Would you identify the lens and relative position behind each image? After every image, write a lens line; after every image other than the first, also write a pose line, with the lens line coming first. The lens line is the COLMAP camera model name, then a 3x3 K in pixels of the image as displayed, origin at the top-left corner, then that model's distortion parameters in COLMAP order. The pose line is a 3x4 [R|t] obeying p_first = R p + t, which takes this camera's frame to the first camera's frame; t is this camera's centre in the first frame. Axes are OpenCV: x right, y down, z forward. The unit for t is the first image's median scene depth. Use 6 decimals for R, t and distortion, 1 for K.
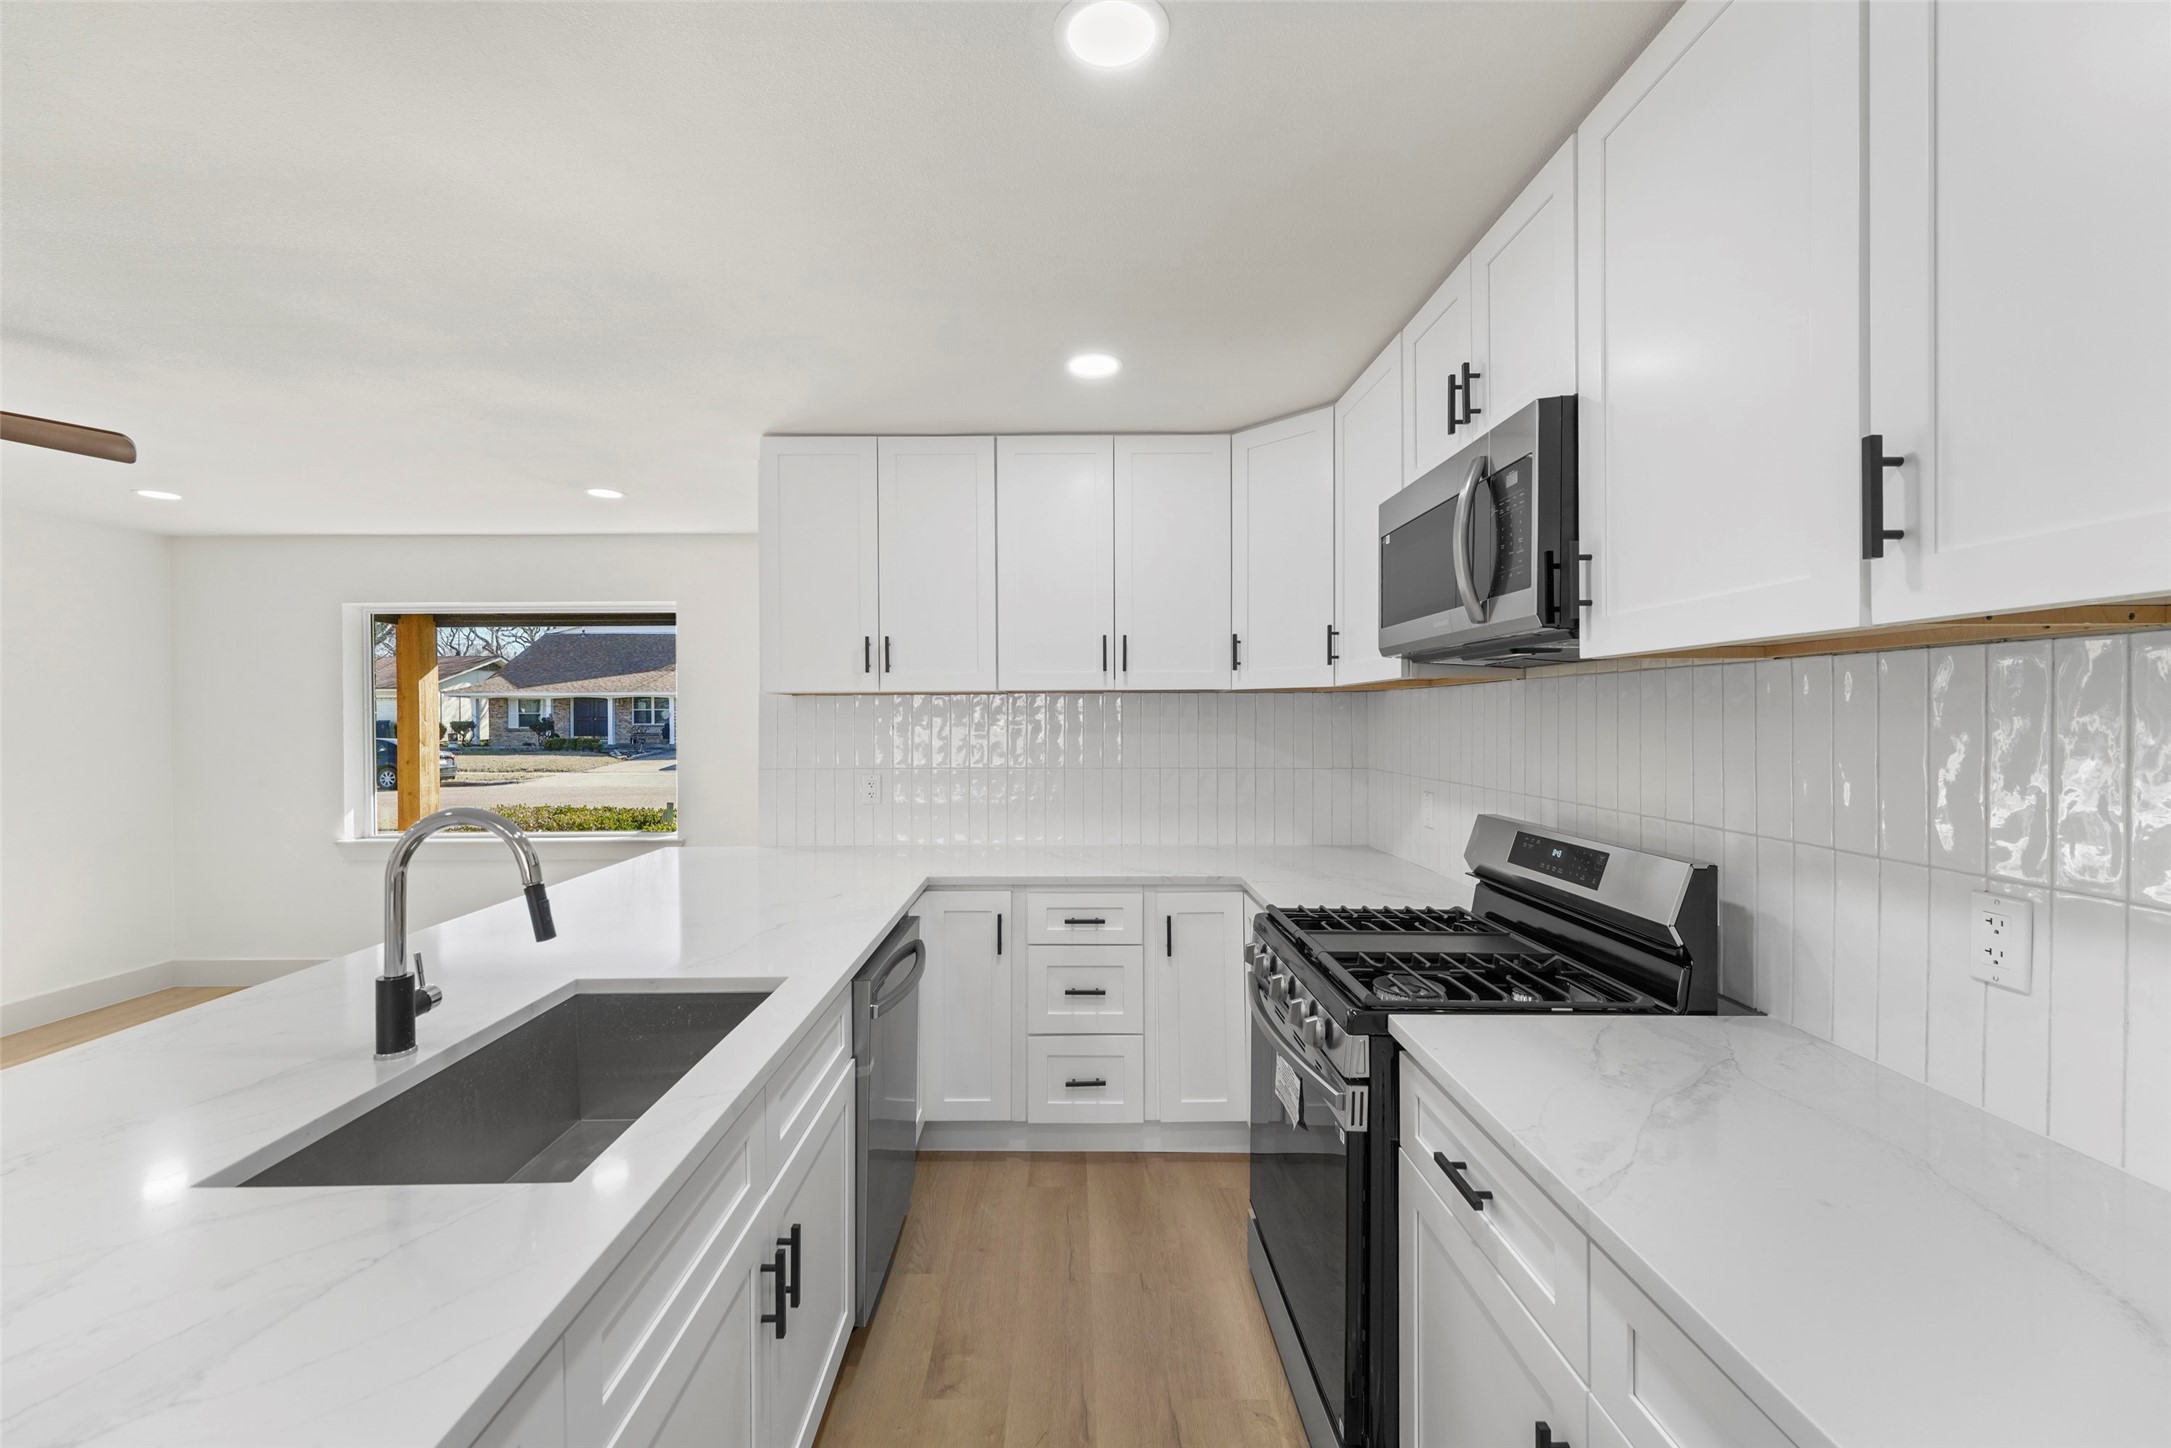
lens RADIAL K [[866.1, 0, 1073.6], [0, 866.1, 718.1], [0, 0, 1]] dist [0.010016, -0.000157]
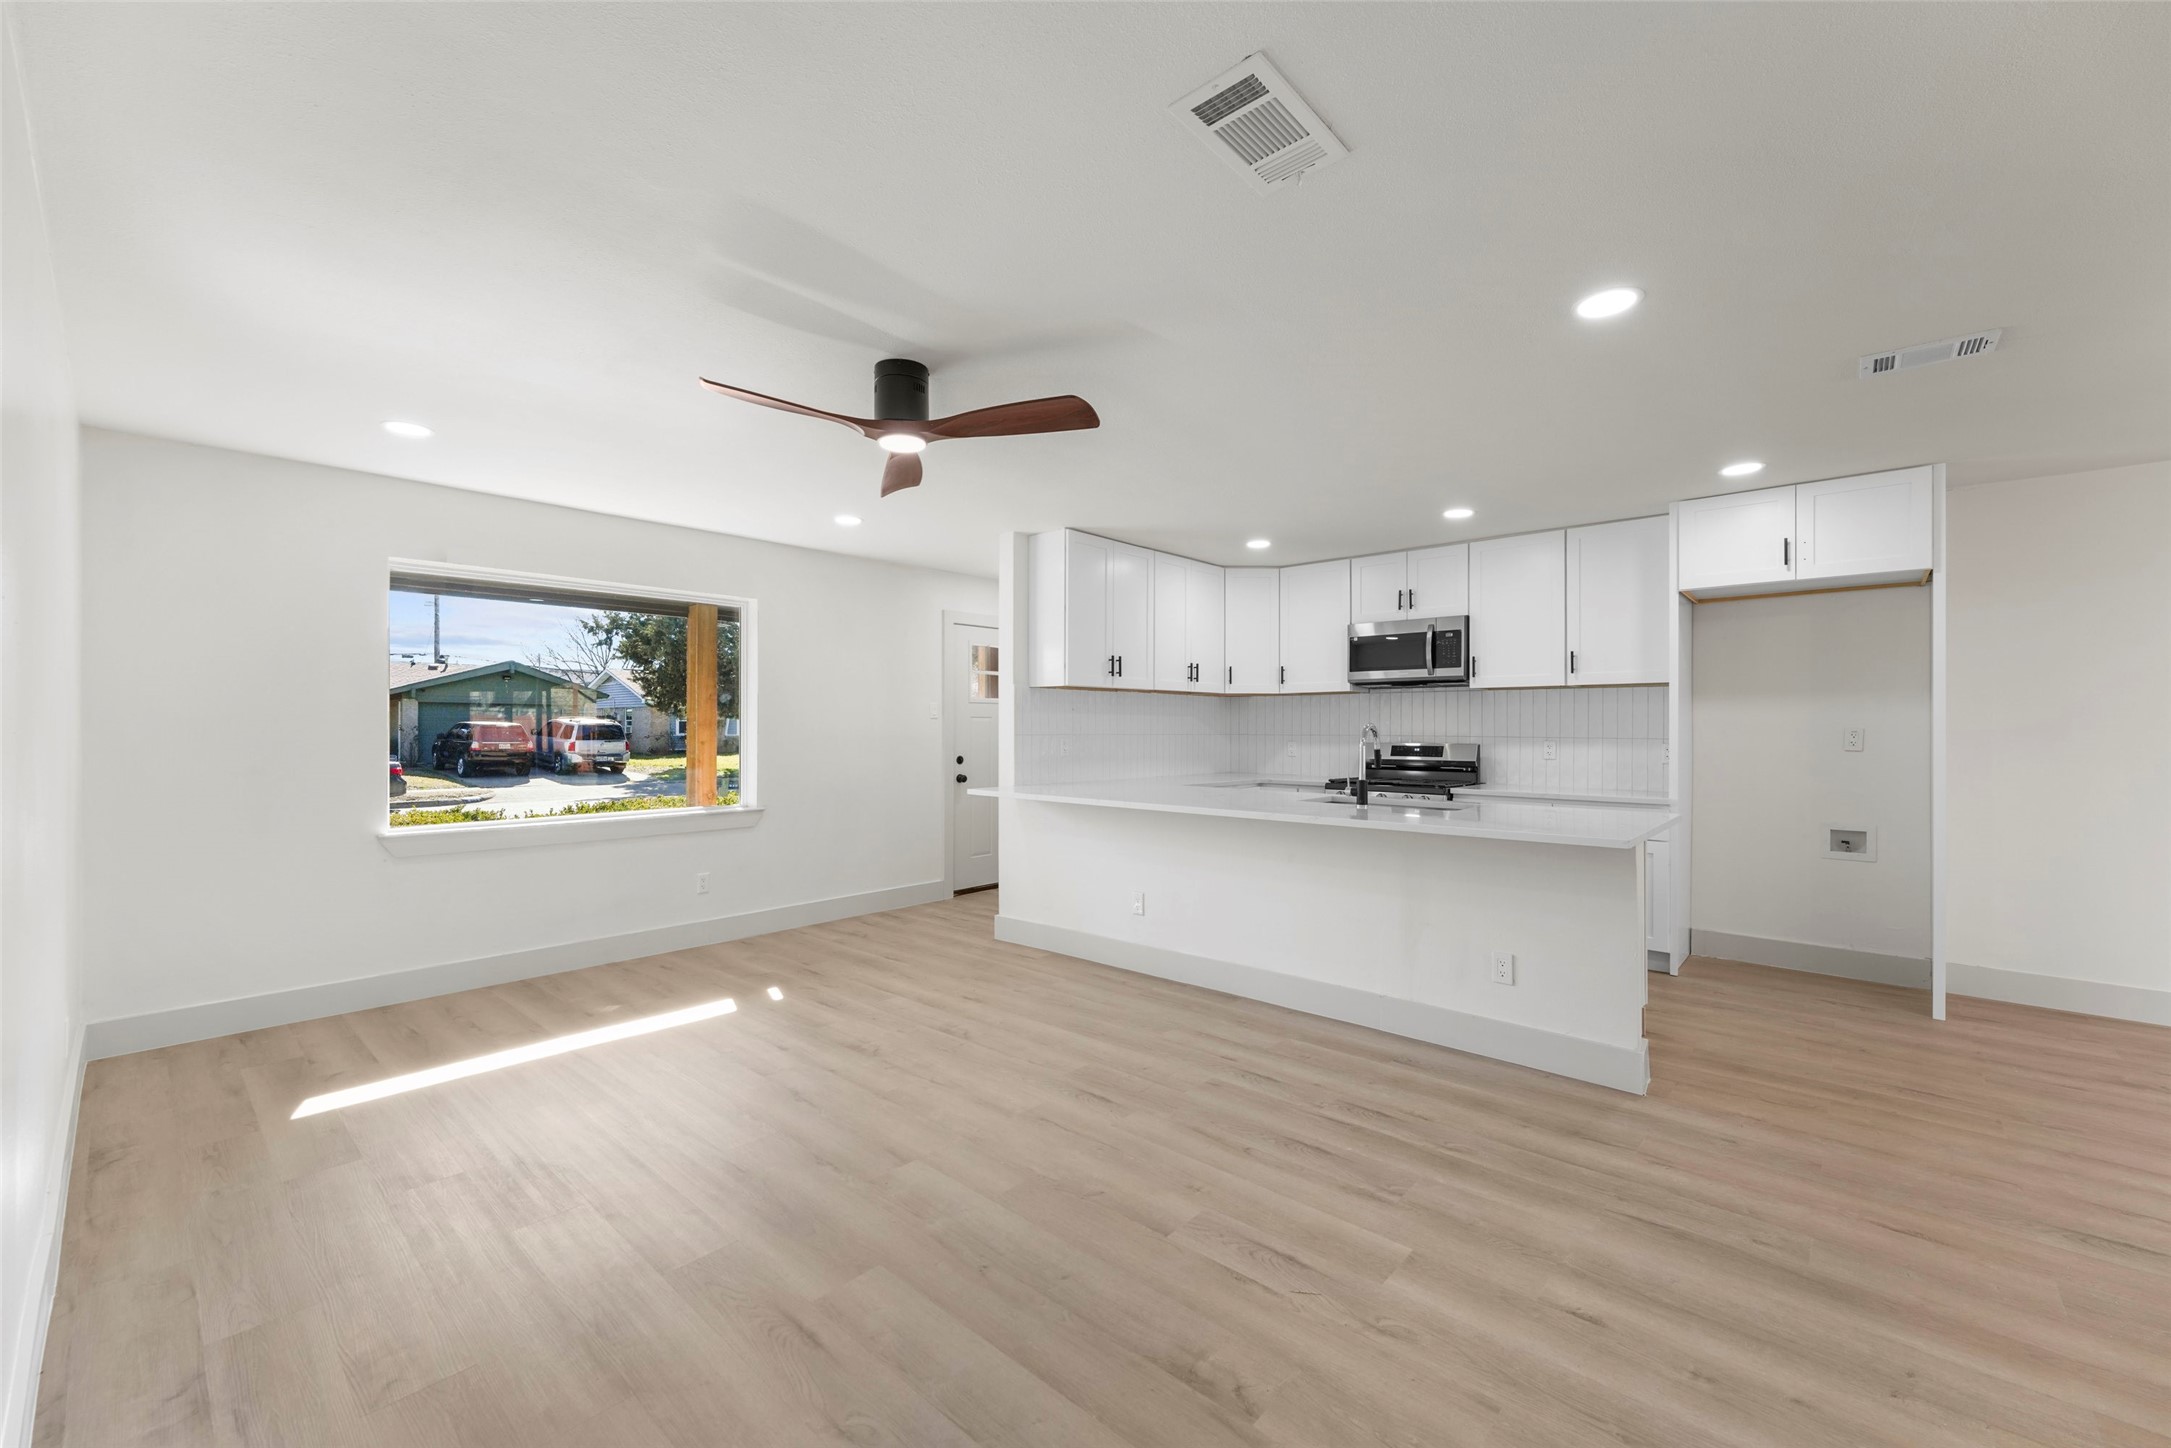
lens RADIAL K [[860.7, 0, 1067.9], [0, 860.7, 725.7], [0, 0, 1]] dist [0.005766, -0.000728]
pose [[0.680032, 0.007023, 0.733149, -1.669892], [-0.002853, 0.999972, -0.006933, 0.062370], [-0.733177, 0.002623, 0.680033, -0.112251]]
